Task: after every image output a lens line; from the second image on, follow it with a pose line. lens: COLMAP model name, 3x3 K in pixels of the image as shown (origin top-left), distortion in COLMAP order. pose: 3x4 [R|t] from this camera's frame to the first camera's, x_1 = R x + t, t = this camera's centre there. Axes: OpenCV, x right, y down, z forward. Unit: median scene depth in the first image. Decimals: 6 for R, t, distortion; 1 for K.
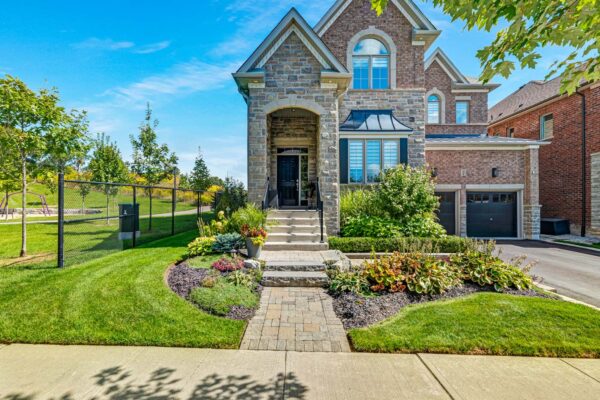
lens RADIAL K [[271.8, 0, 300.4], [0, 271.8, 201.9], [0, 0, 1]] dist [-0.001132, -0.000104]
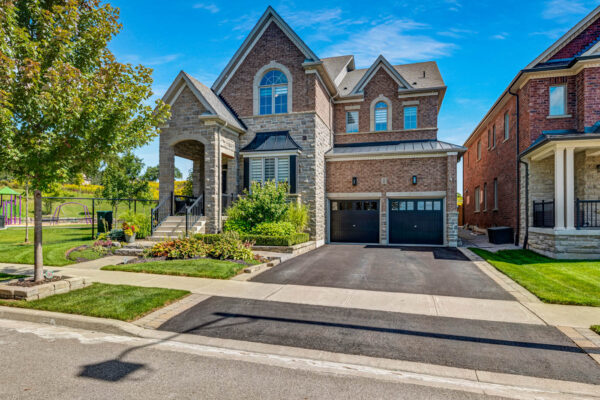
lens RADIAL K [[360.2, 0, 318.5], [0, 360.2, 211.3], [0, 0, 1]] dist [0.002851, 0.000583]
pose [[0.968917, -0.002997, -0.247369, 0.892555], [0.002349, 0.999993, -0.002914, 0.014247], [0.247376, 0.002243, 0.968917, -0.500563]]
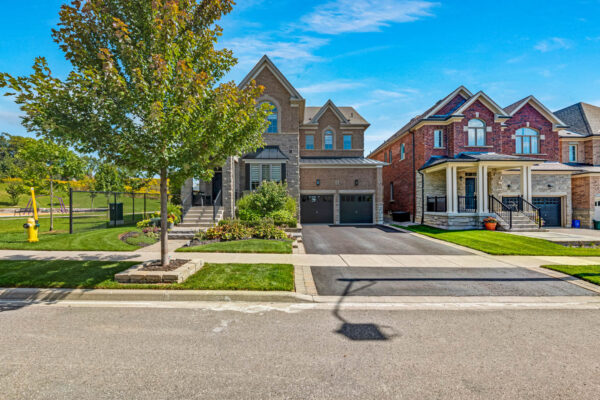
lens RADIAL K [[242.5, 0, 307.7], [0, 242.5, 202.7], [0, 0, 1]] dist [-0.010608, -0.000094]
pose [[0.999079, -0.004728, 0.042638, 0.472898], [0.004669, 0.999988, 0.001491, 0.007770], [-0.042645, -0.001291, 0.999089, -0.507017]]
